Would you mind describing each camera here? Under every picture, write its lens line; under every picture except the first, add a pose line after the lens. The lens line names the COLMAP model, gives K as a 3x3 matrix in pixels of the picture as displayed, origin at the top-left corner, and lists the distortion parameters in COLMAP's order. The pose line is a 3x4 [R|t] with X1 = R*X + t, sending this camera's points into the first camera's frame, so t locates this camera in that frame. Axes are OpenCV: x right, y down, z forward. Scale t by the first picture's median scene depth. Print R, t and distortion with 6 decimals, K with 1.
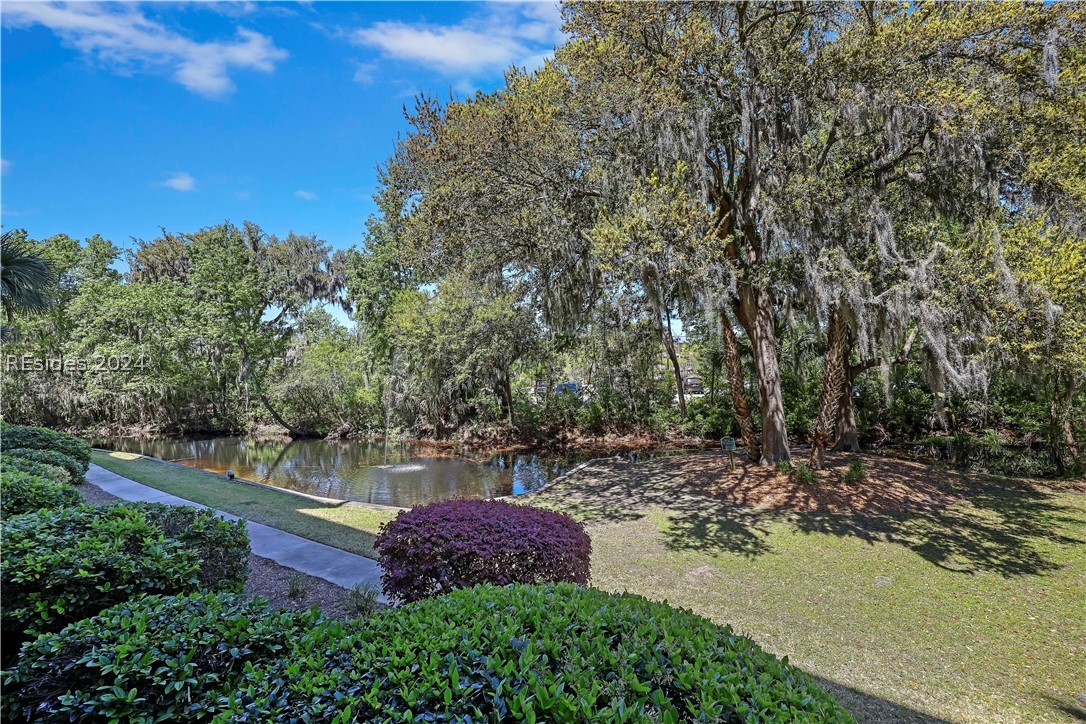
lens RADIAL K [[499.4, 0, 536.8], [0, 499.4, 358.7], [0, 0, 1]] dist [0.000287, -0.000532]
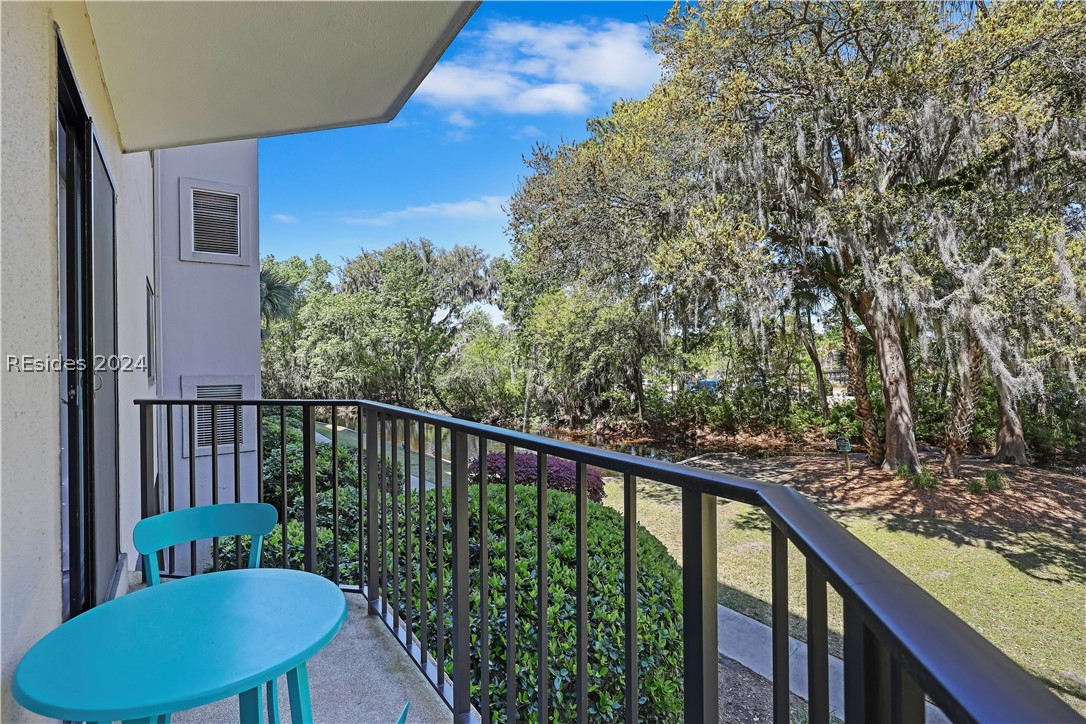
lens RADIAL K [[524.4, 0, 539.5], [0, 524.4, 354.4], [0, 0, 1]] dist [0.001897, -0.000148]
pose [[0.950006, 0.007703, -0.312138, 0.088899], [-0.007610, 0.999970, 0.001516, -0.002992], [0.312140, 0.000935, 0.950036, -0.111226]]
